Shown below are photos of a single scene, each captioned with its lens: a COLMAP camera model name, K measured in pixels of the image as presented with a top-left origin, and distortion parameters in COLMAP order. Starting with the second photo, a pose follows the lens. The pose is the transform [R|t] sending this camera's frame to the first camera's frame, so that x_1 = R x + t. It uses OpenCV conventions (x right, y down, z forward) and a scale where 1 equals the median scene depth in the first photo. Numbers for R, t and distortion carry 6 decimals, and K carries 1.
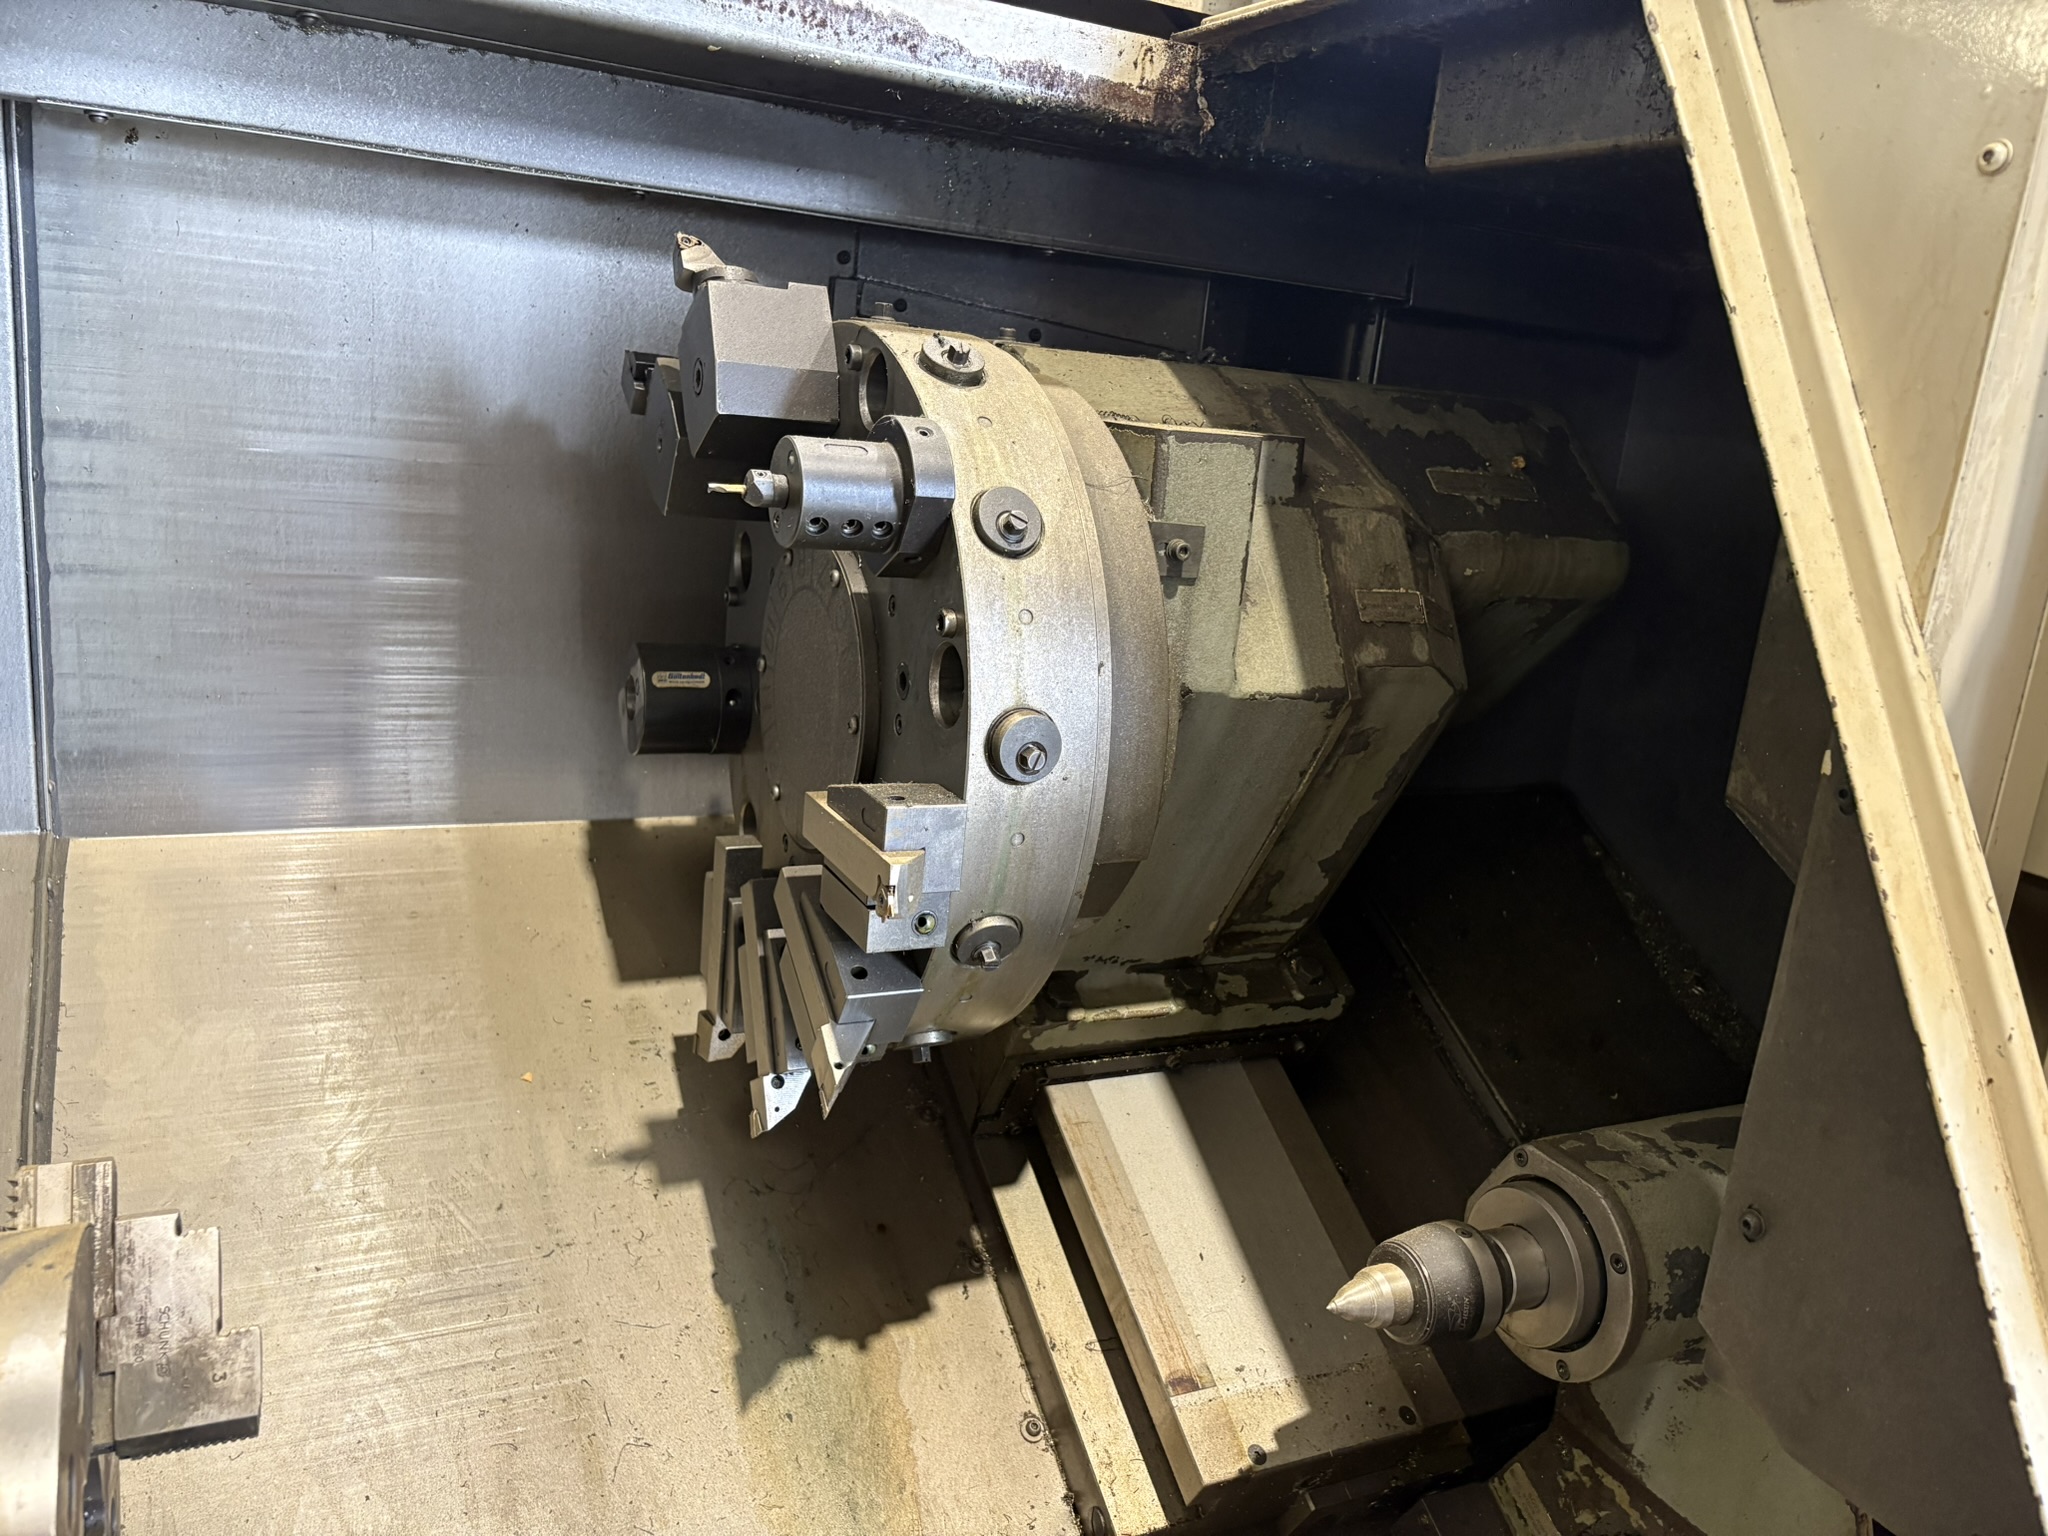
lens RADIAL K [[1567.1, 0, 1024.0], [0, 1567.1, 768.0], [0, 0, 1]] dist [0.002945, 0.003001]
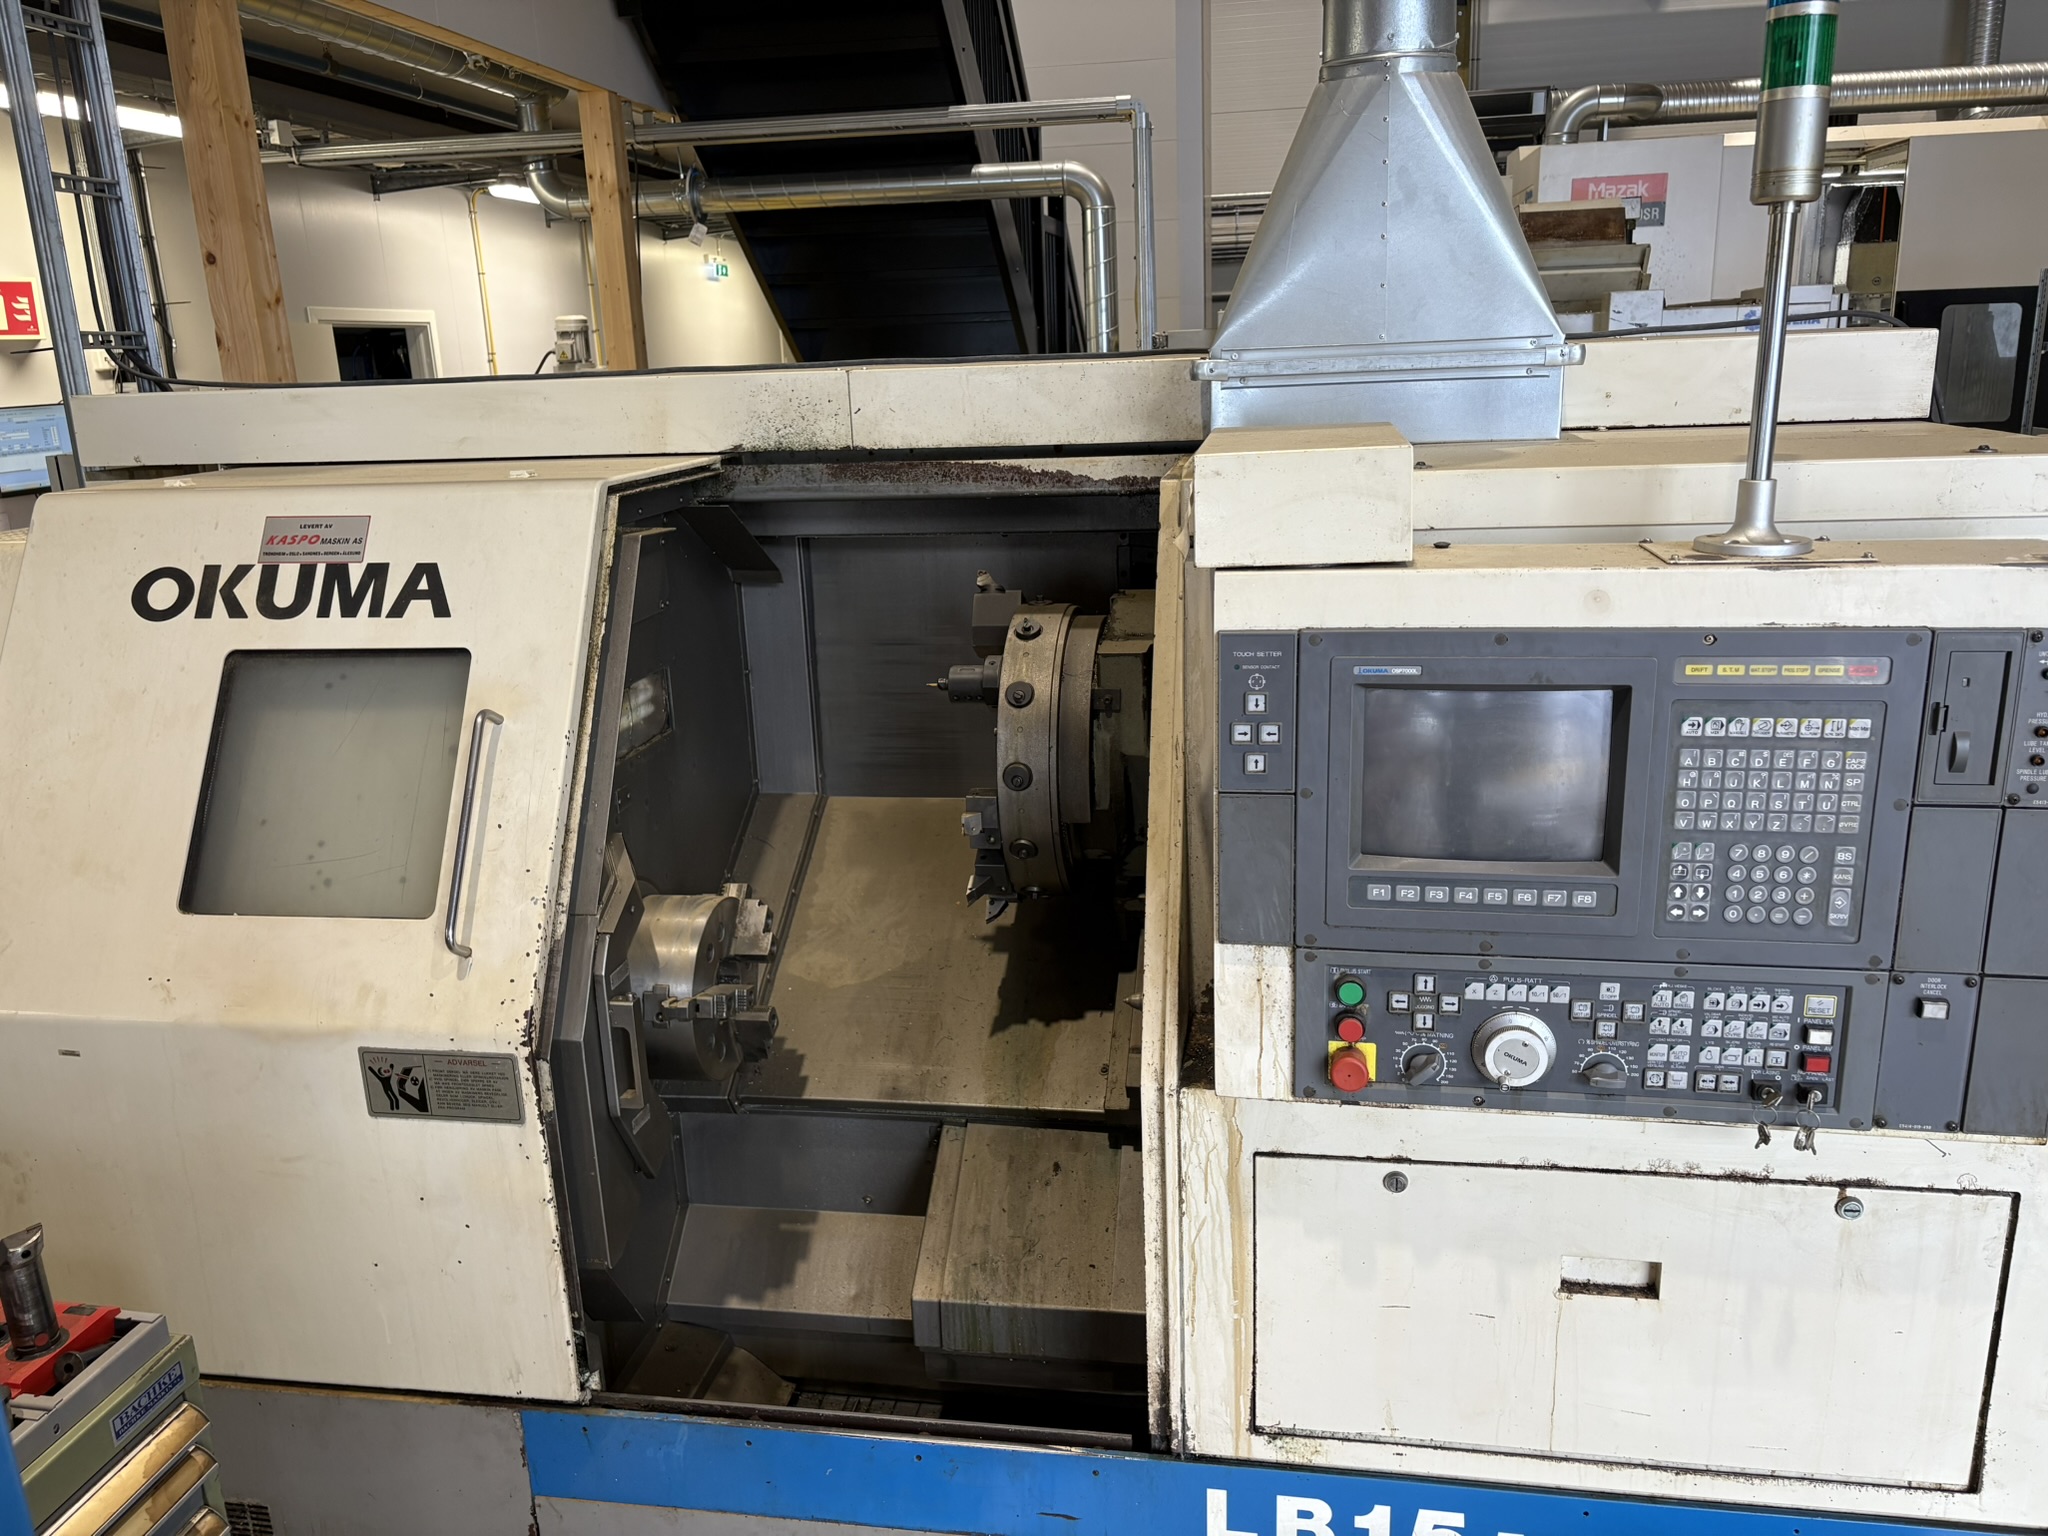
lens RADIAL K [[1567.1, 0, 1024.0], [0, 1567.1, 768.0], [0, 0, 1]] dist [0.002945, 0.003001]
pose [[0.790622, 0.036089, -0.611241, 1.310520], [-0.030136, 0.999345, 0.020023, -0.066273], [0.611563, 0.002589, 0.791192, -0.902597]]
